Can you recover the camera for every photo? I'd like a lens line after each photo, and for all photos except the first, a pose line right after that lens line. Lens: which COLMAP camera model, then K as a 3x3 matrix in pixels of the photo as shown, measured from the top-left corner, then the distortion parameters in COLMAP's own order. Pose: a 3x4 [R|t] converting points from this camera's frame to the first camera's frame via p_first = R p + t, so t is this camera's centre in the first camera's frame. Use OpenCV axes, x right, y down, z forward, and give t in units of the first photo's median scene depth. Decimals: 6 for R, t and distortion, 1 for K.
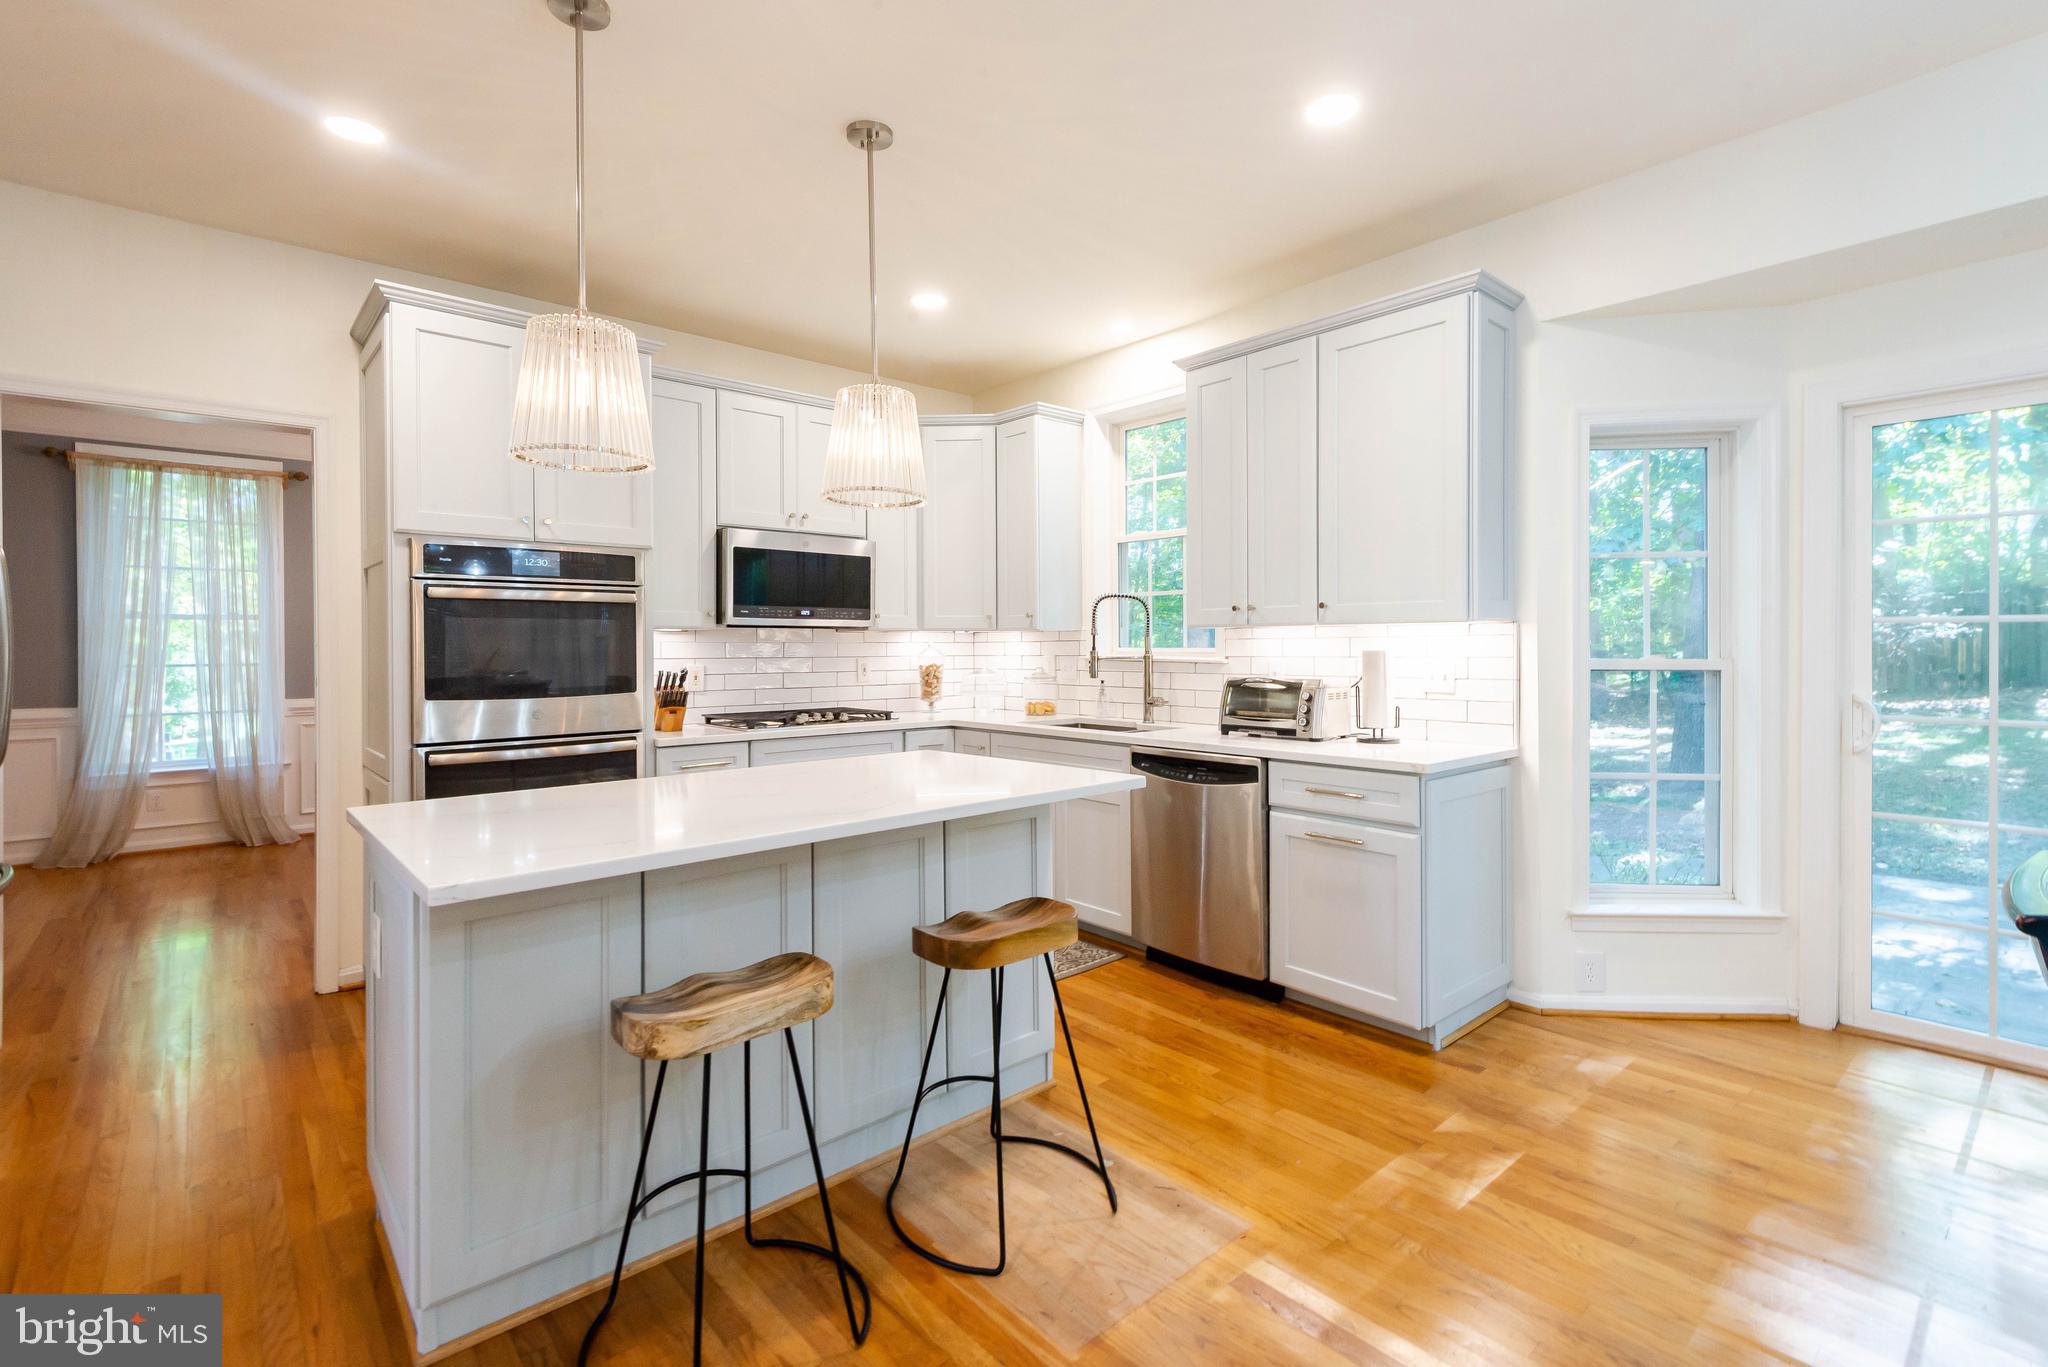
lens RADIAL K [[921.1, 0, 1032.1], [0, 921.1, 646.5], [0, 0, 1]] dist [0.033870, -0.019282]
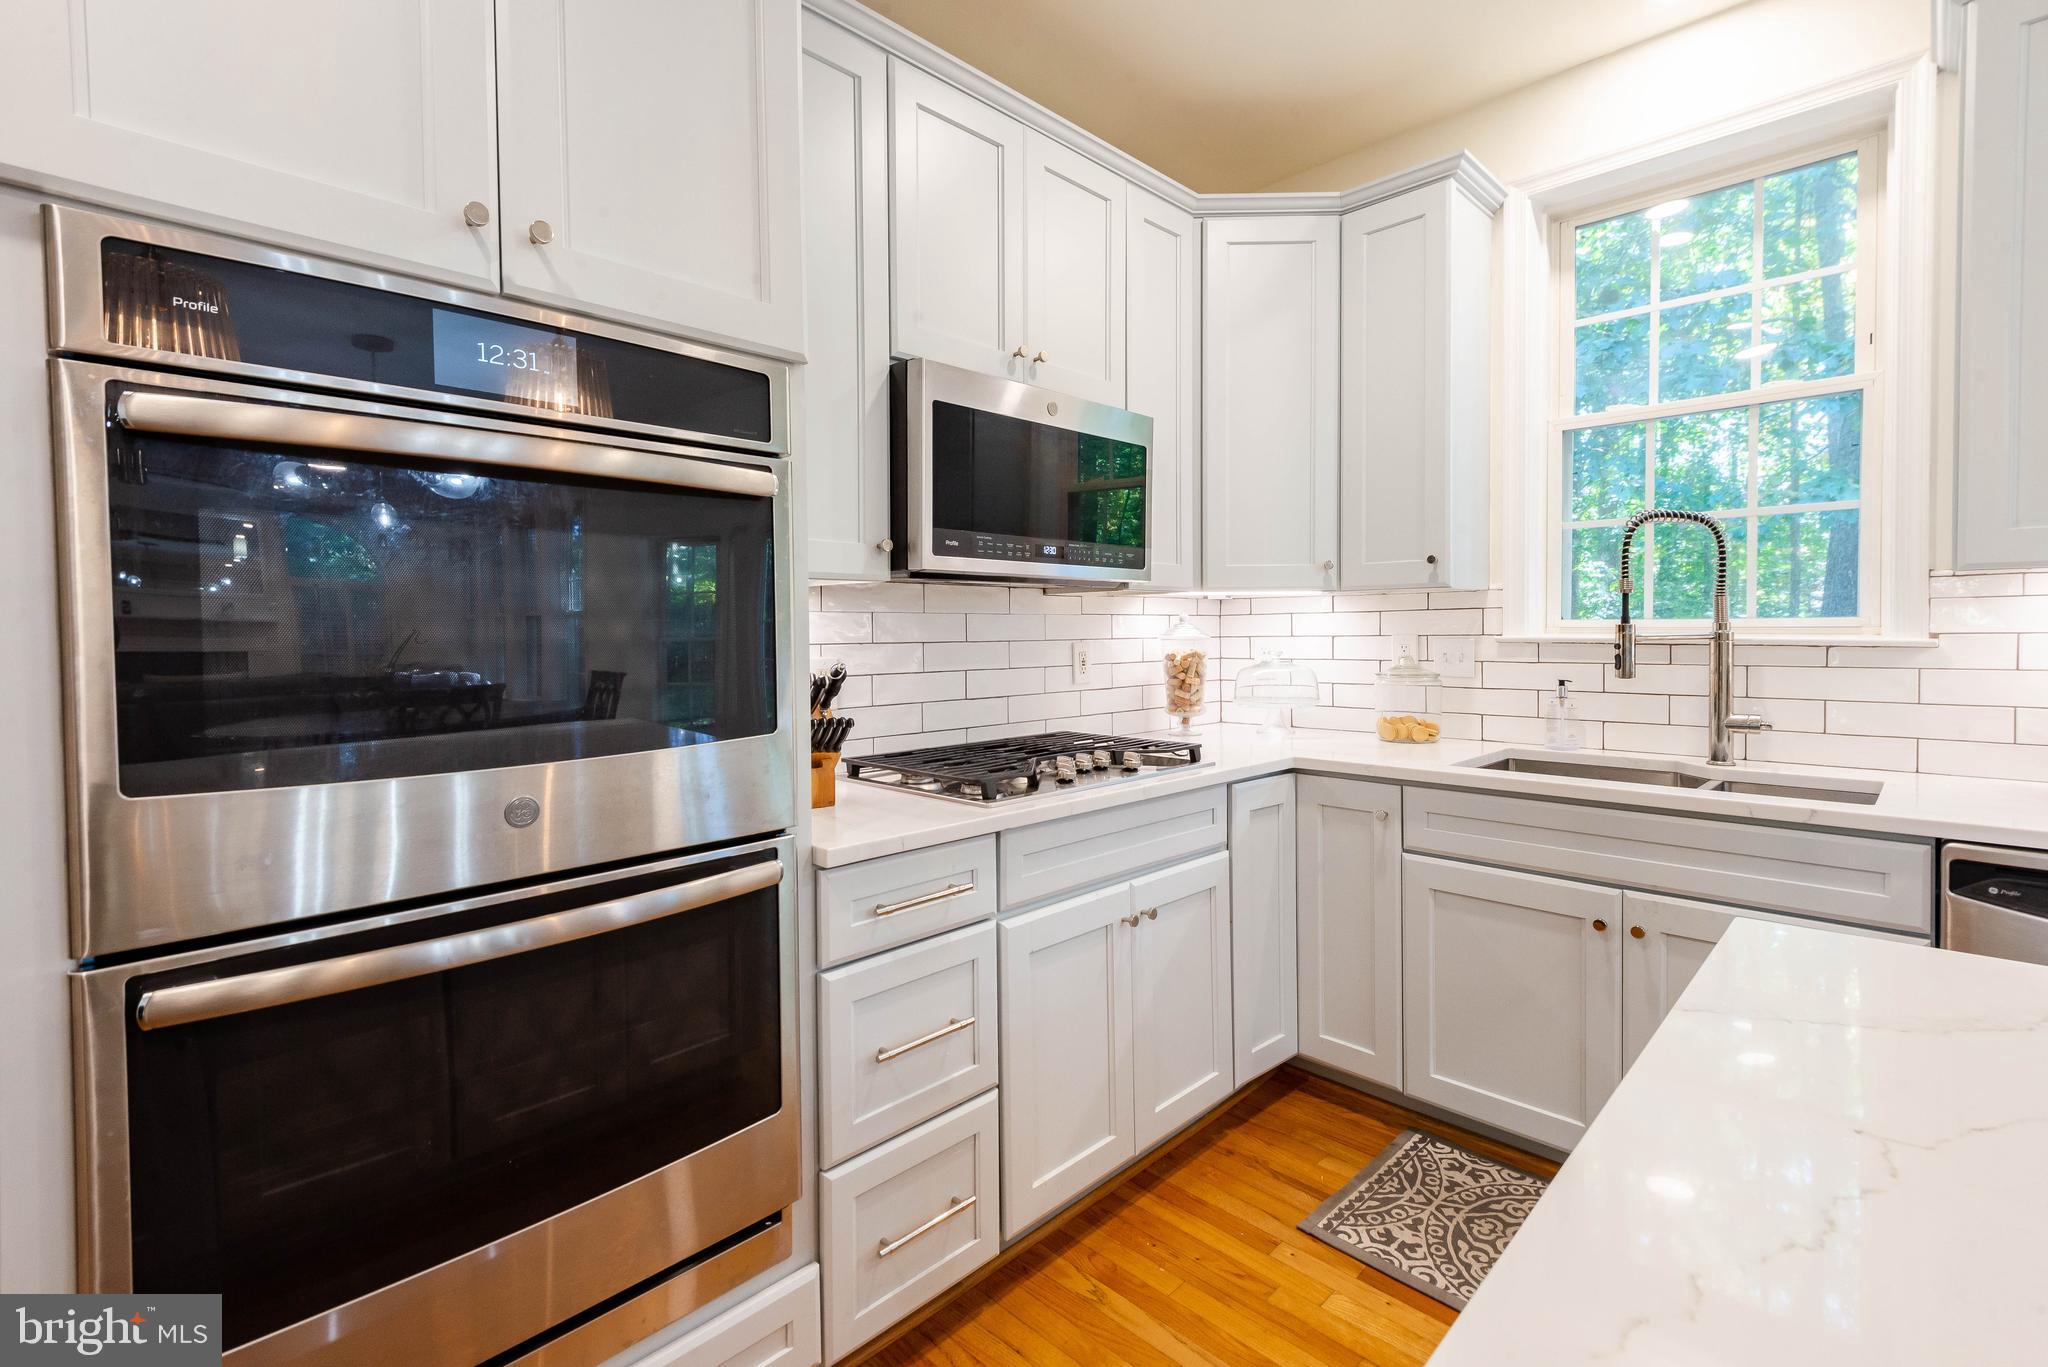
lens RADIAL K [[921.1, 0, 1032.1], [0, 921.1, 646.5], [0, 0, 1]] dist [0.033870, -0.019282]
pose [[0.998258, -0.006176, 0.058677, -0.298381], [0.005153, 0.999832, 0.017568, 0.006447], [-0.058776, -0.017235, 0.998122, 0.532777]]
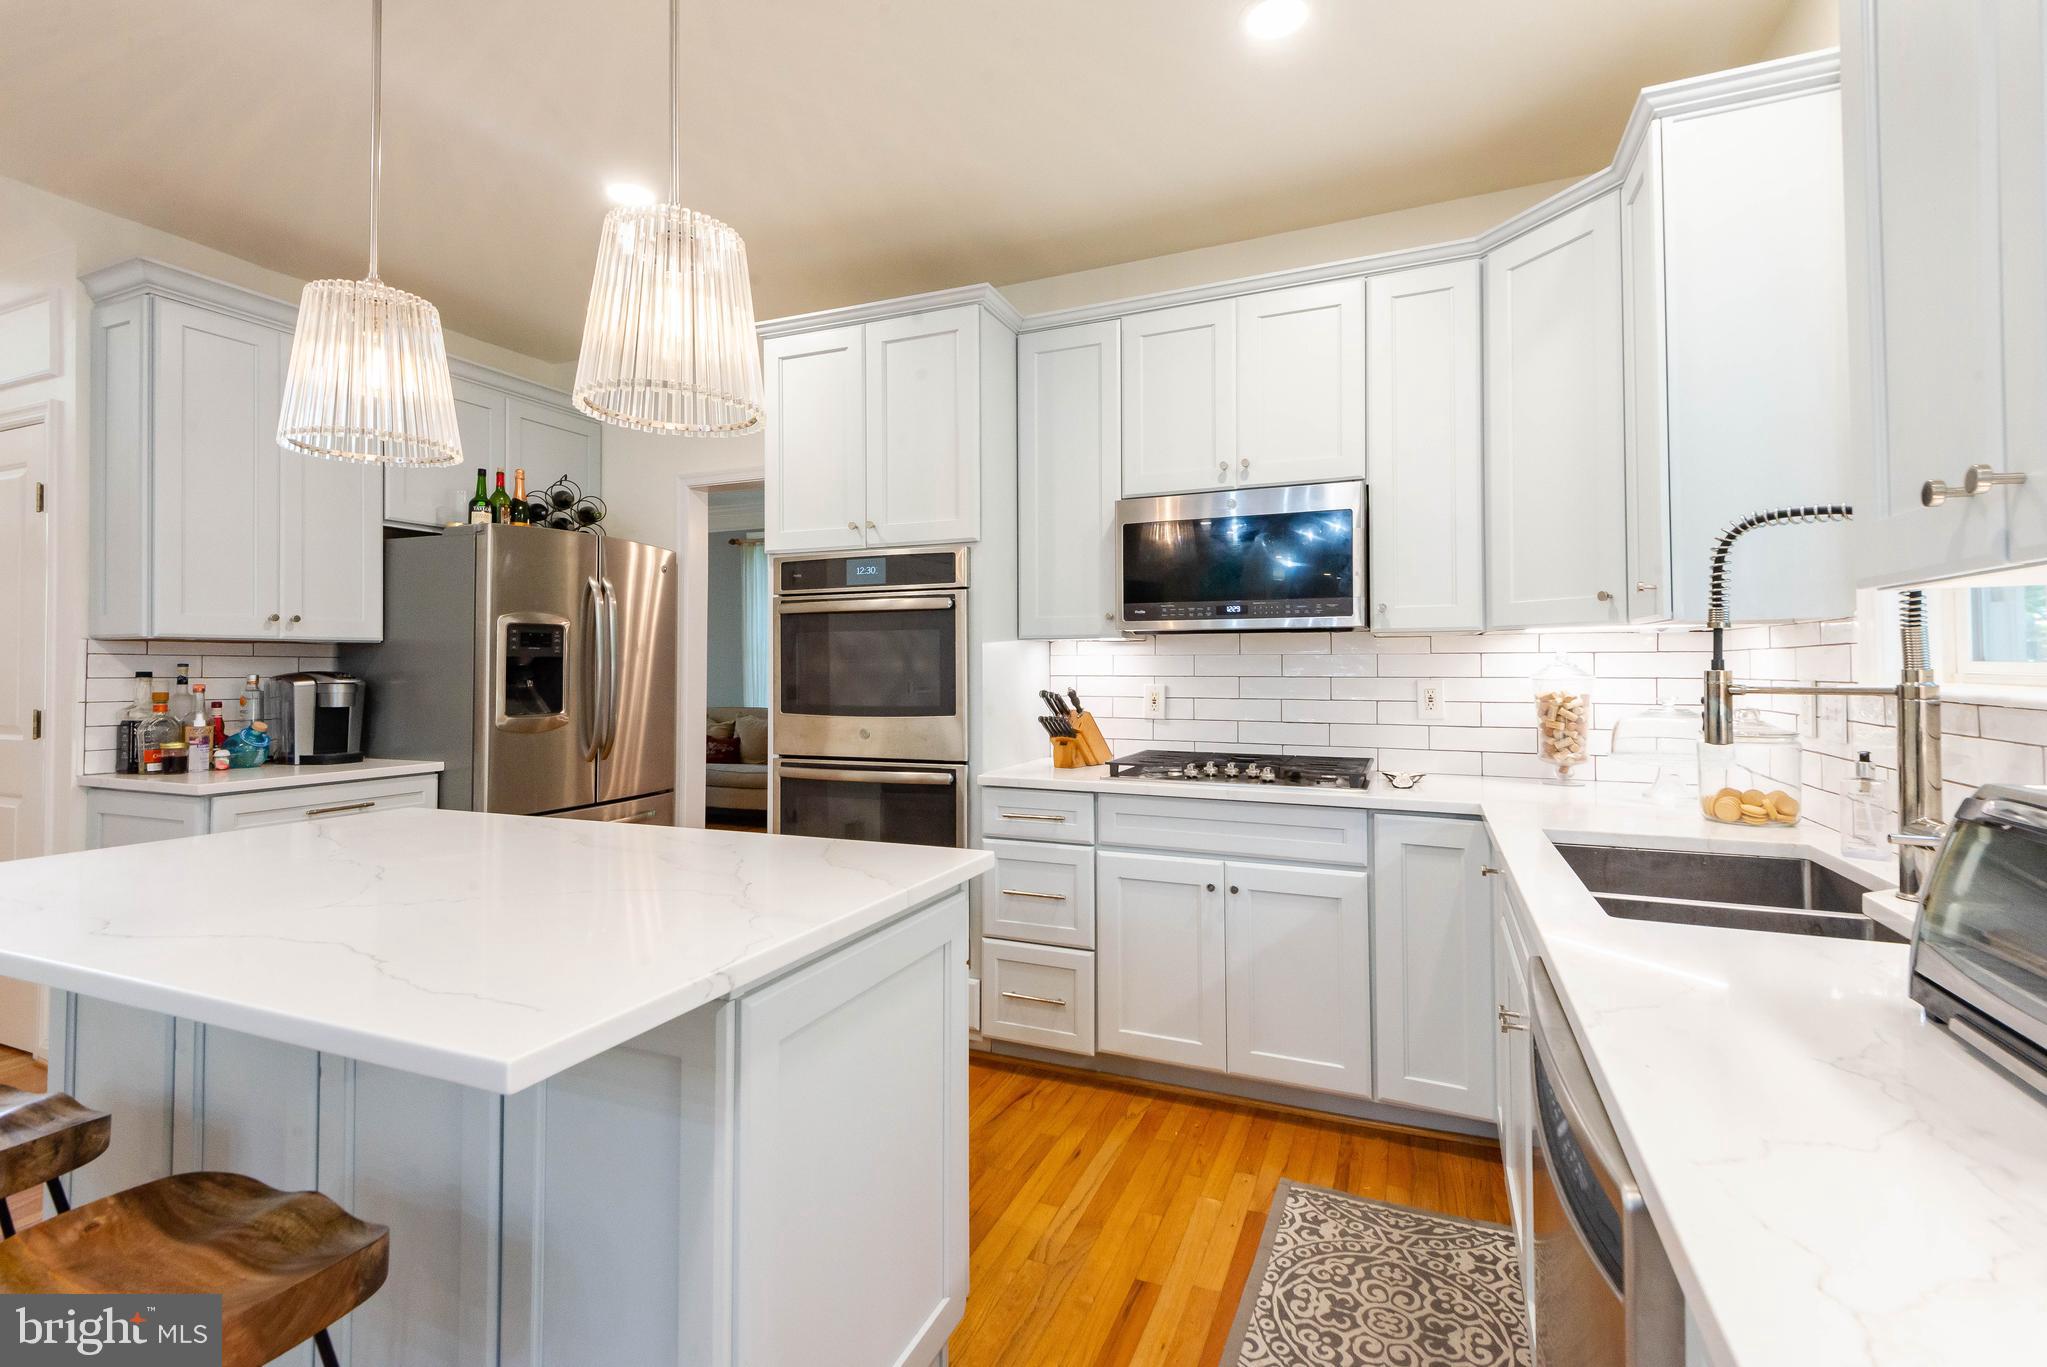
lens RADIAL K [[920.6, 0, 1031.6], [0, 920.6, 646.5], [0, 0, 1]] dist [0.033870, -0.019282]
pose [[0.425428, -0.017960, -0.904814, 0.304028], [-0.000289, 0.999800, -0.019982, 0.003622], [0.904992, 0.008763, 0.425338, 0.618496]]
